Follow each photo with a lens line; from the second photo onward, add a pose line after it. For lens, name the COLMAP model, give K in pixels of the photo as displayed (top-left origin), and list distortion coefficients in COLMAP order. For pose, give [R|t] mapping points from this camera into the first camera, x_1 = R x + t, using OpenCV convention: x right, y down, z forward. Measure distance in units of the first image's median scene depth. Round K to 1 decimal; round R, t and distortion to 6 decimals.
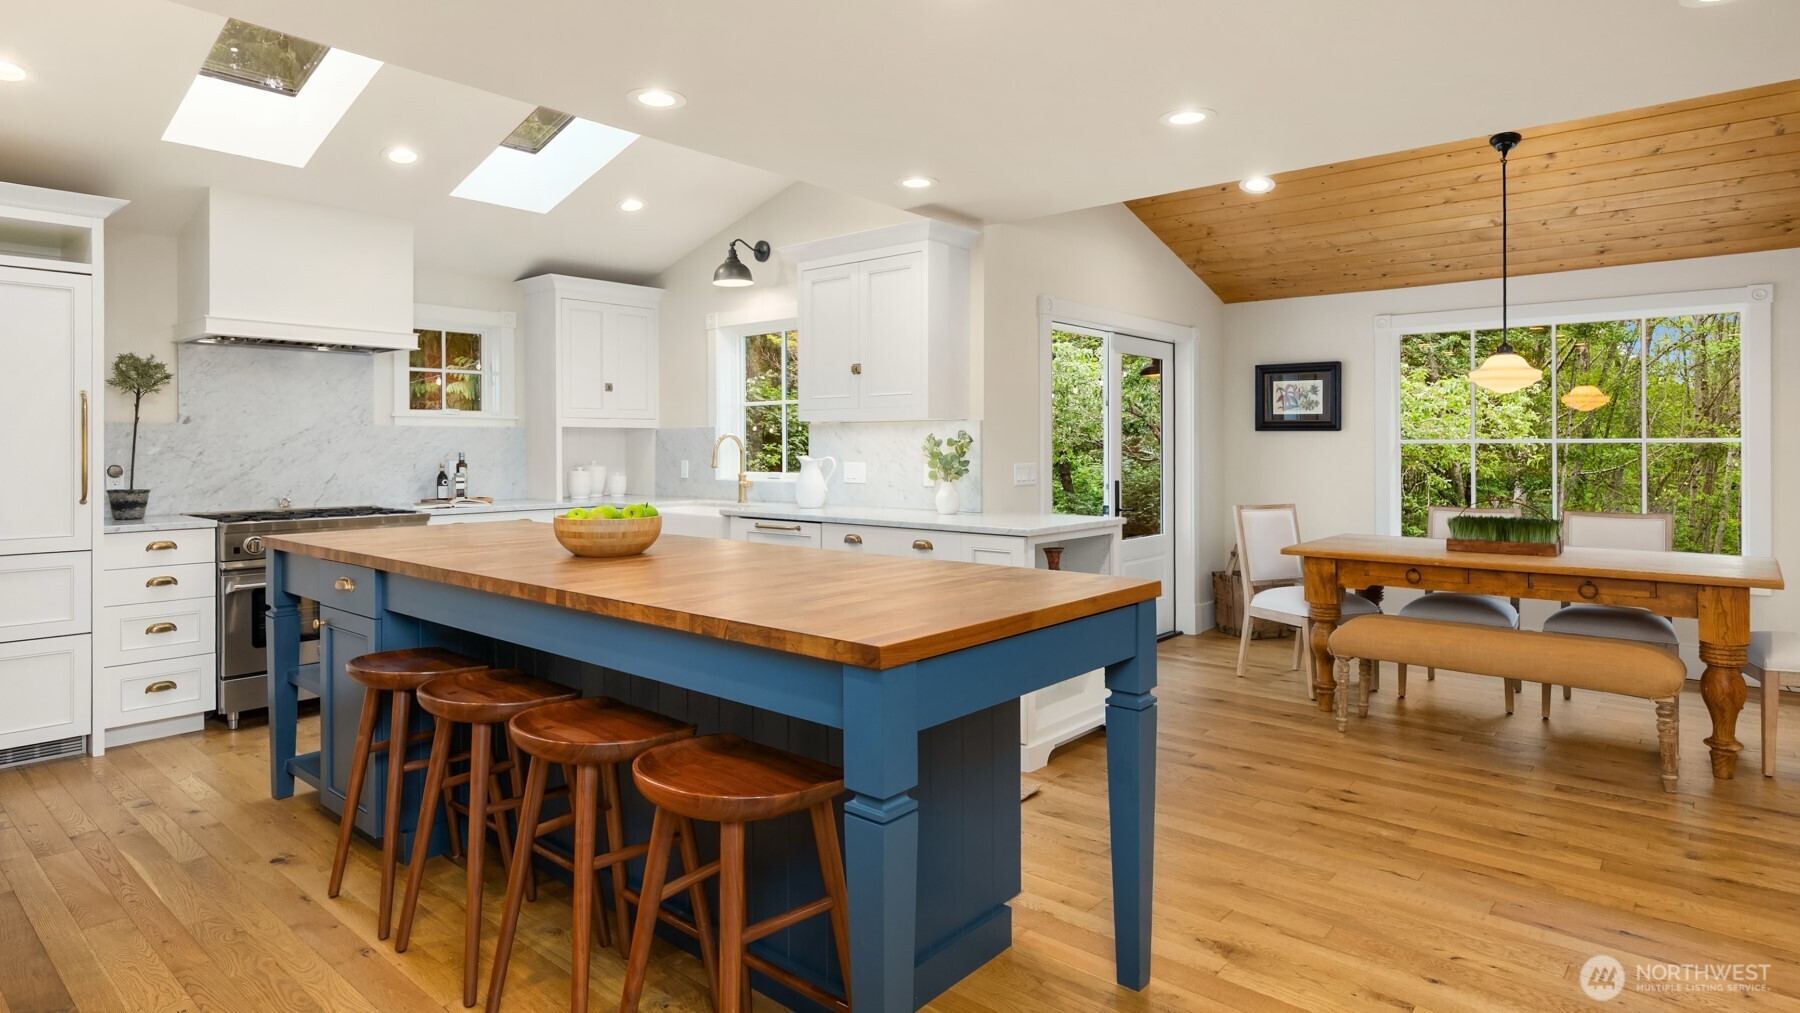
lens RADIAL K [[970.9, 0, 882.9], [0, 970.9, 443.0], [0, 0, 1]] dist [-0.002355, -0.000929]
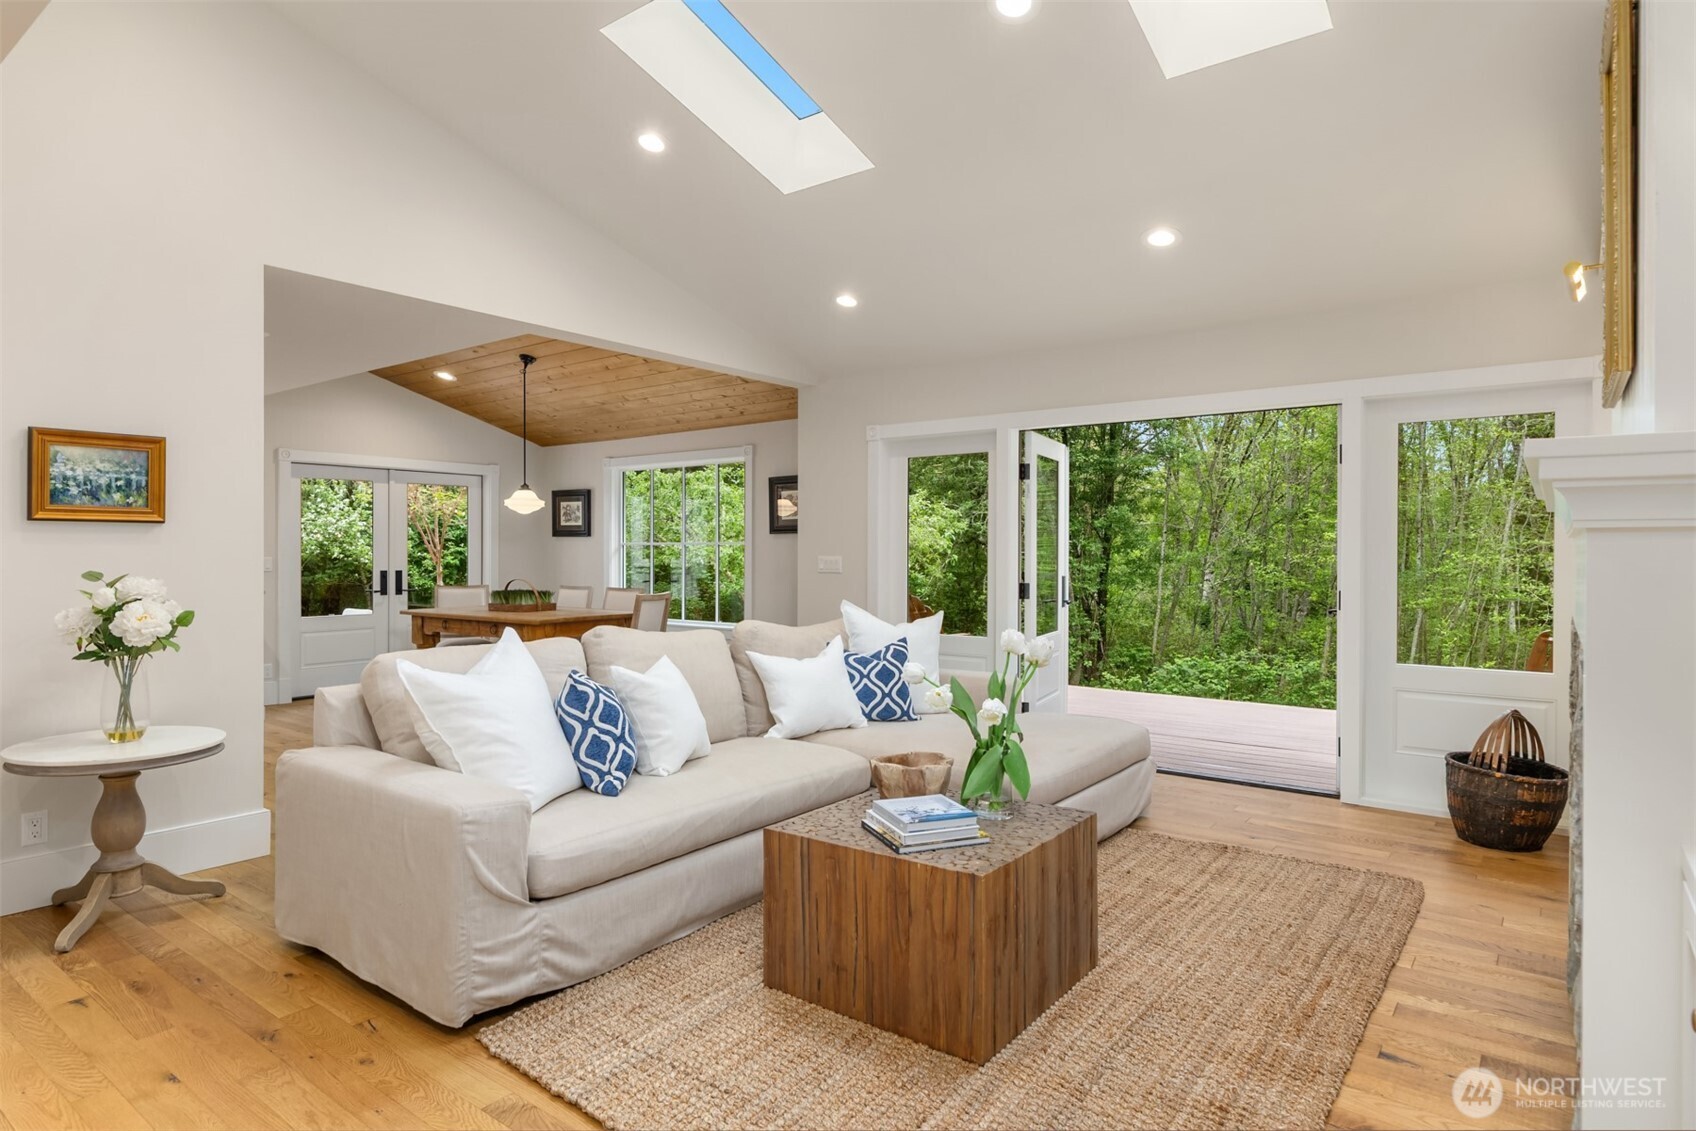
lens RADIAL K [[958.2, 0, 852.0], [0, 958.2, 557.5], [0, 0, 1]] dist [0.005974, -0.006248]
pose [[0.997716, -0.002271, 0.067512, 0.770829], [0.001501, 0.999933, 0.011446, 0.002970], [-0.067533, -0.011319, 0.997653, -0.463847]]
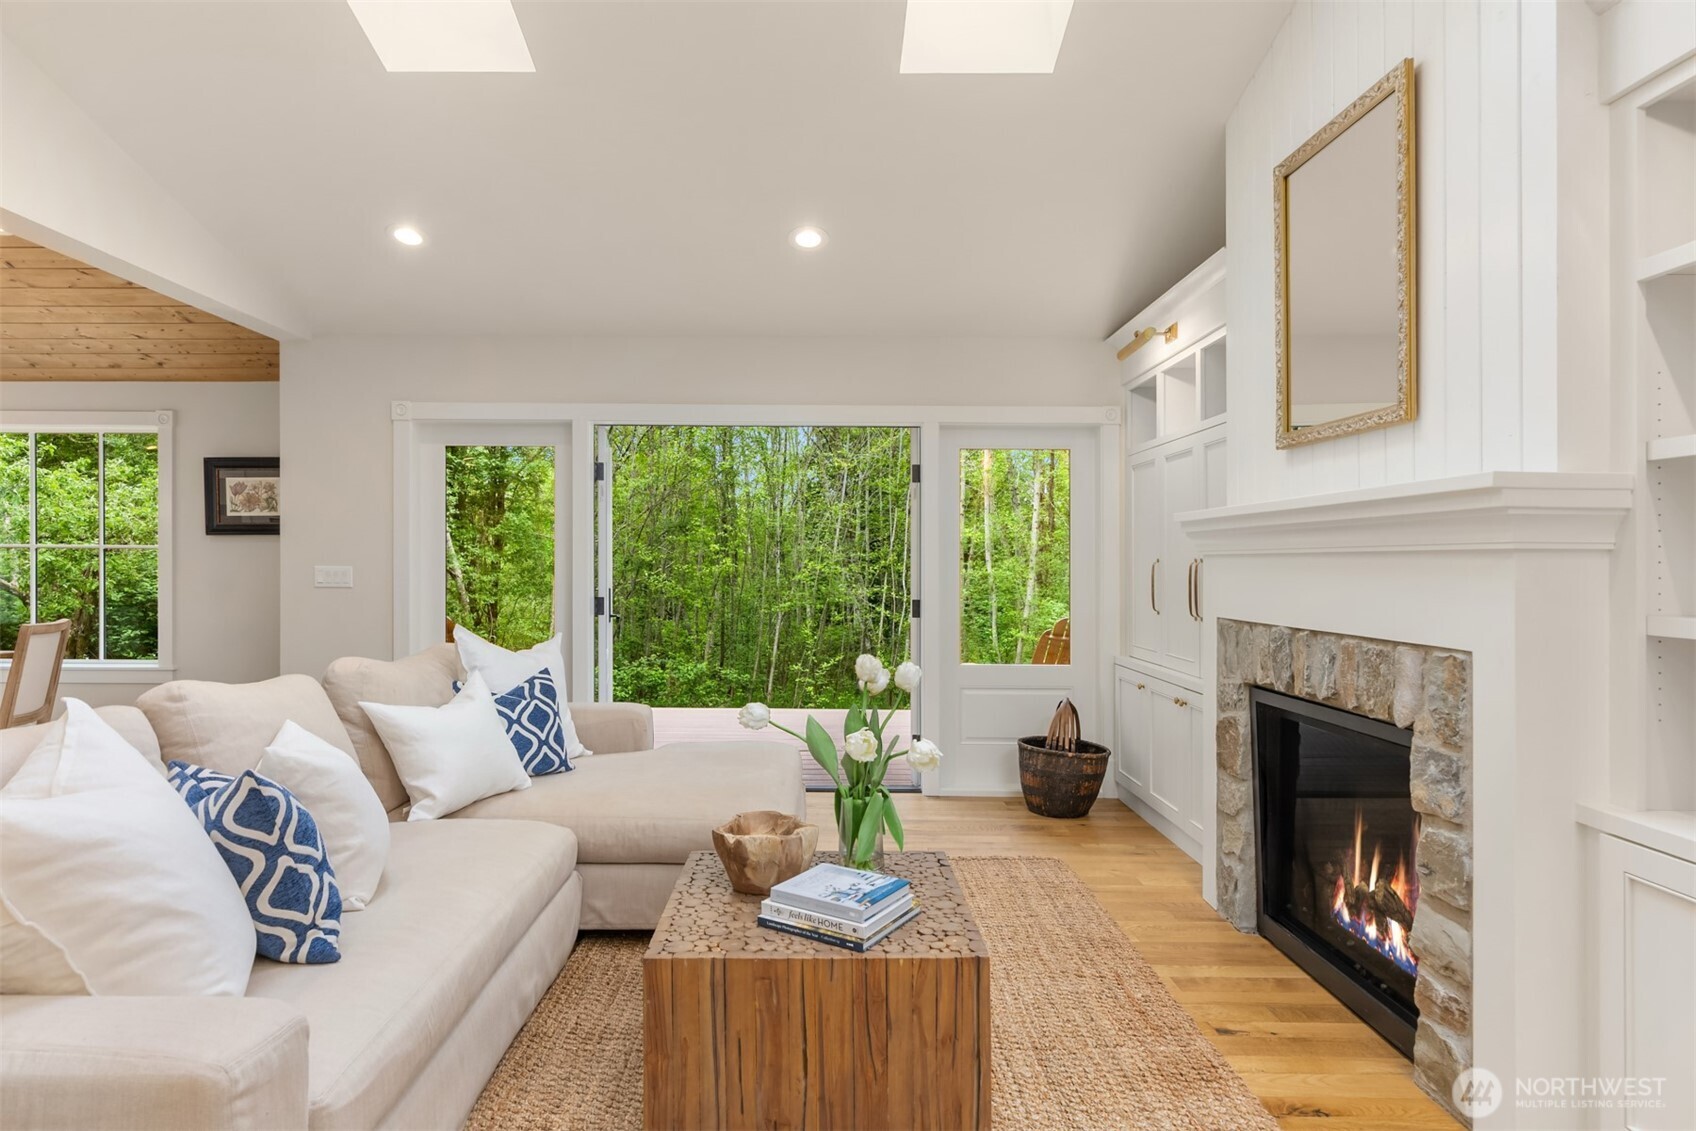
lens RADIAL K [[958.2, 0, 837.4], [0, 958.2, 564.3], [0, 0, 1]] dist [0.005974, -0.006248]
pose [[0.756574, 0.002245, 0.653905, 0.608590], [-0.008788, 0.999939, 0.006735, 0.003102], [-0.653849, -0.010842, 0.756547, -0.298549]]
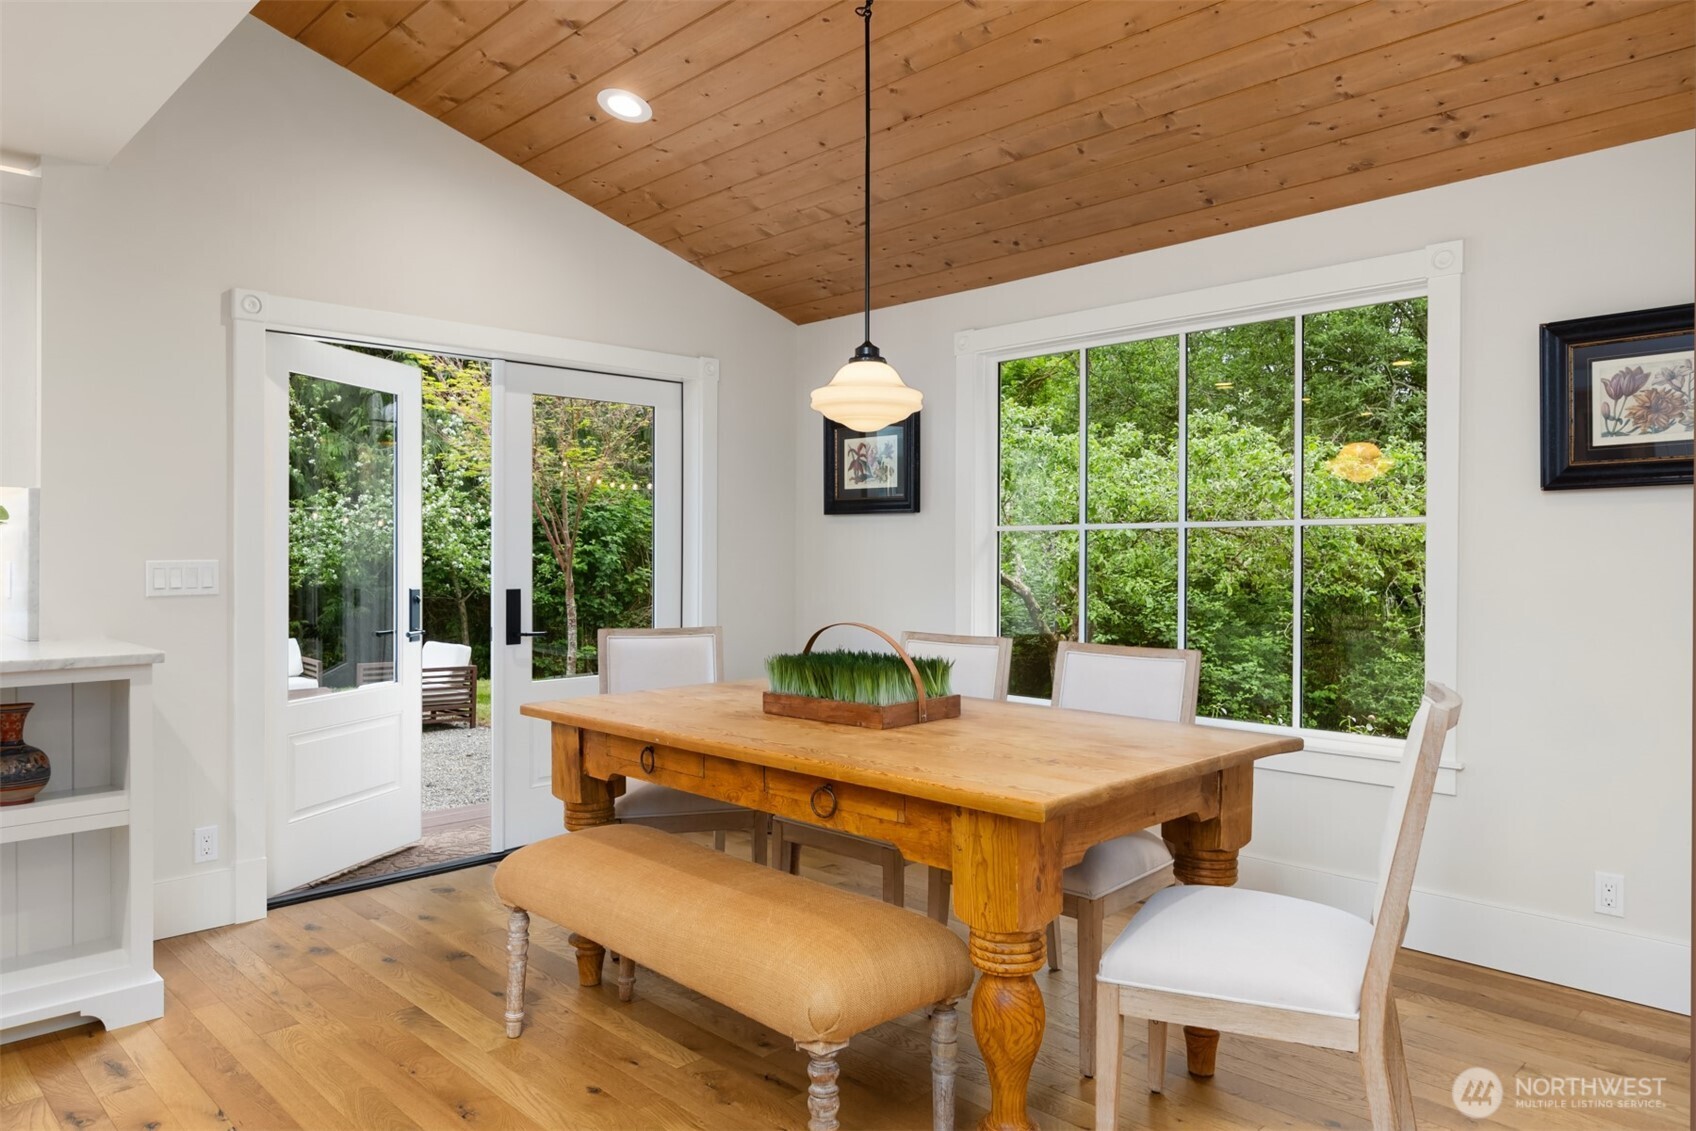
lens RADIAL K [[1113.9, 0, 840.5], [0, 1113.9, 559.7], [0, 0, 1]] dist [-0.002850, -0.002984]
pose [[0.996925, -0.003868, -0.078260, 0.480516], [0.004771, 0.999924, 0.011357, 0.010334], [0.078210, -0.011696, 0.996868, 0.256689]]
